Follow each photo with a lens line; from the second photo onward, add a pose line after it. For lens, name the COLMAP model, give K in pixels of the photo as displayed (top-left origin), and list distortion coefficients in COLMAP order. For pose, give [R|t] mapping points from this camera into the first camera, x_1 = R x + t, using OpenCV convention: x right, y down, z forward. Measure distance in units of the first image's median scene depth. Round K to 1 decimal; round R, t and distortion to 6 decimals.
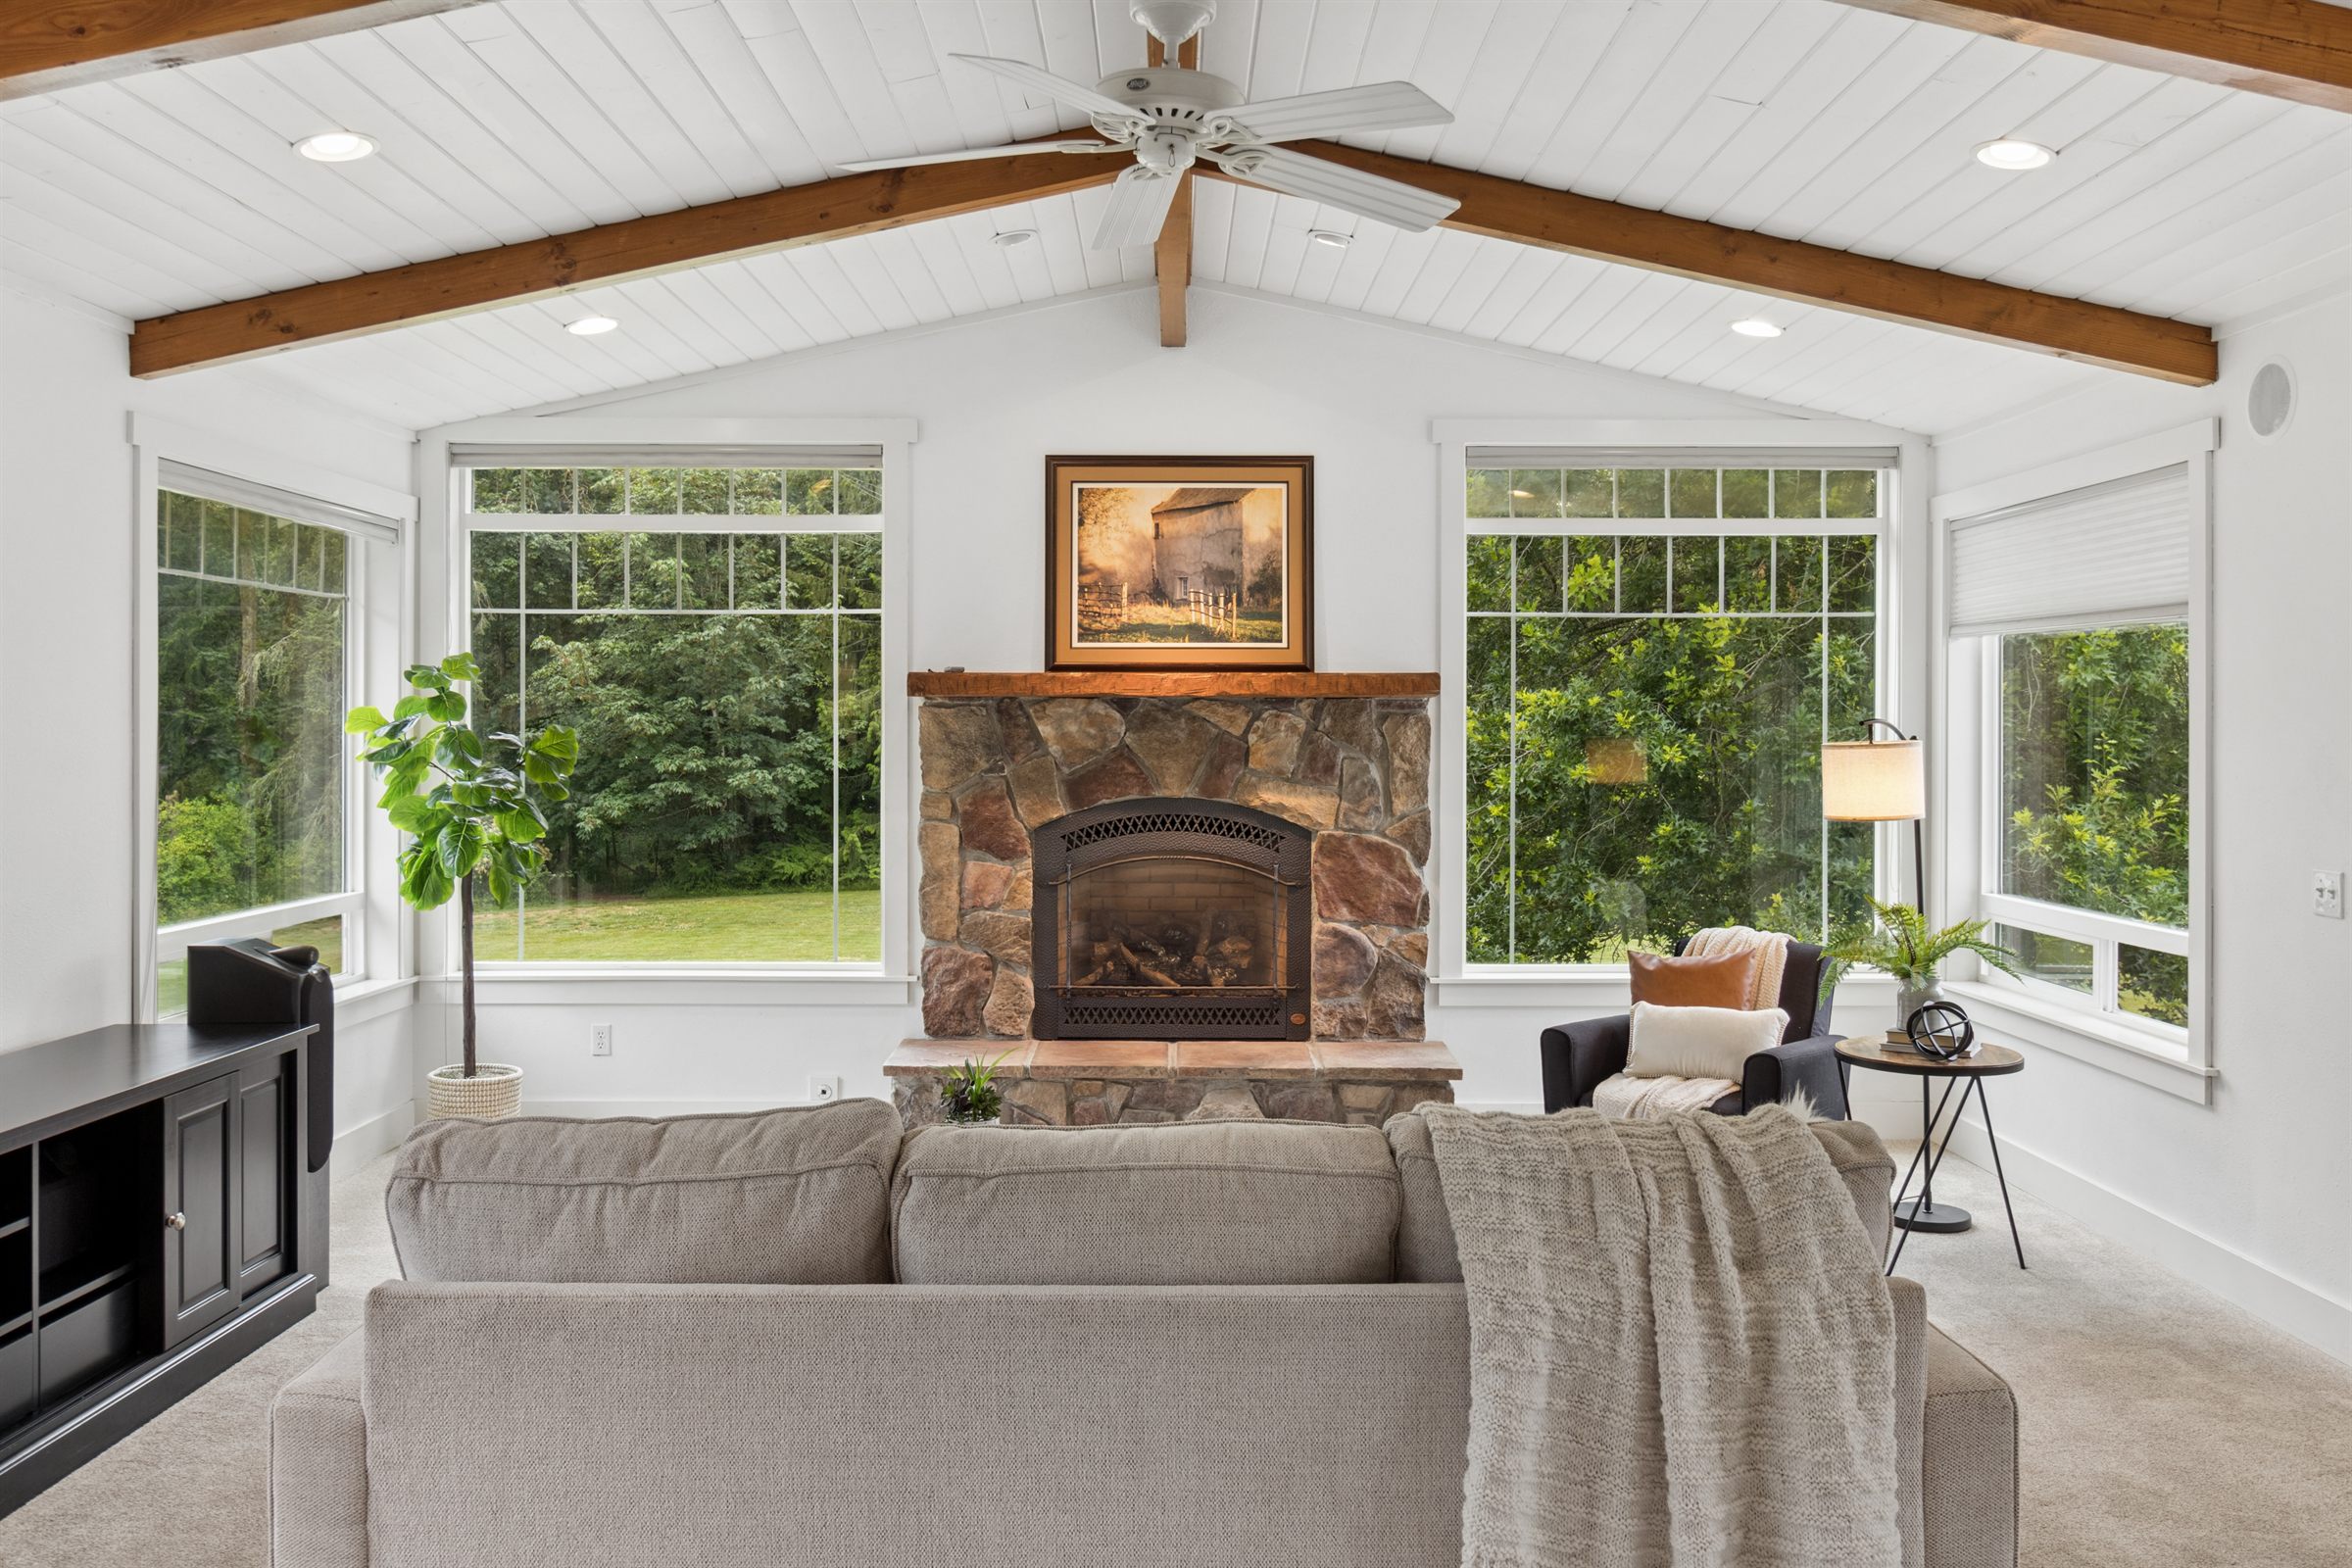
lens RADIAL K [[1853.6, 0, 1175.6], [0, 1853.6, 735.5], [0, 0, 1]] dist [-0.002277, -0.000519]
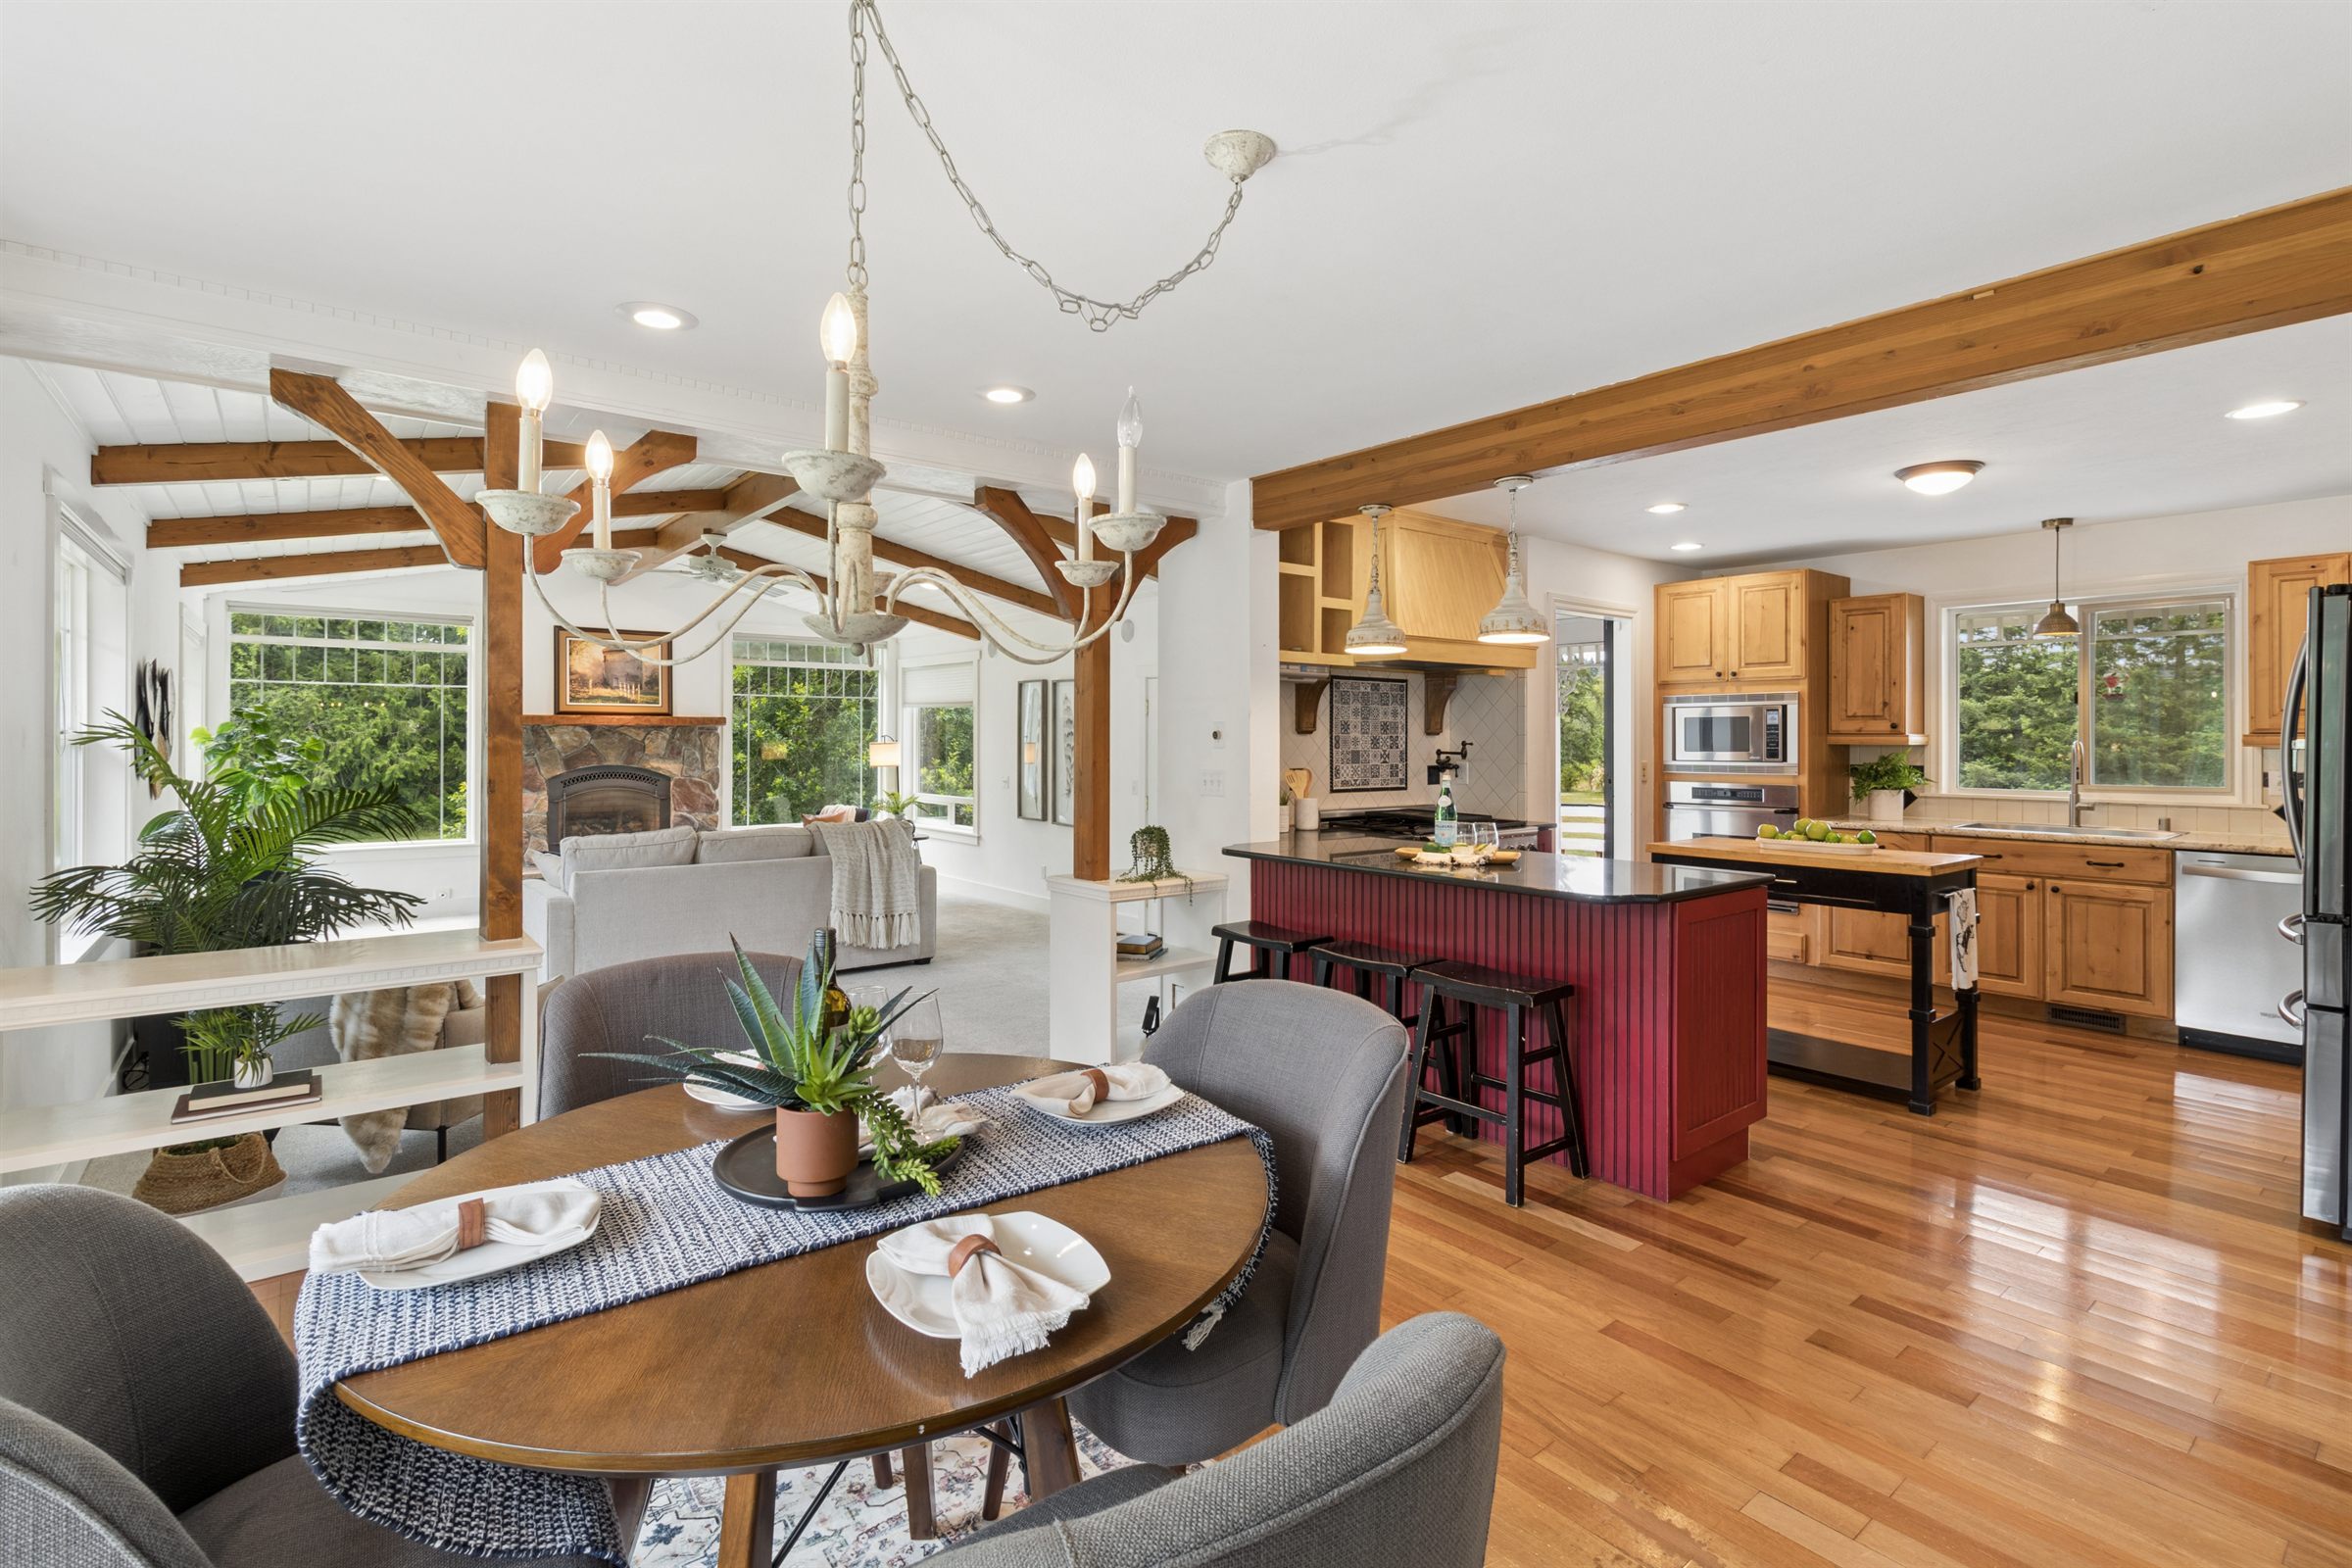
lens RADIAL K [[1091.2, 0, 1173.9], [0, 1091.2, 742.2], [0, 0, 1]] dist [0.000380, 0.000056]
pose [[0.785448, -0.002321, 0.618923, -0.318960], [0.000656, 0.999996, 0.002917, -0.001489], [-0.618927, -0.001885, 0.785446, -0.632555]]
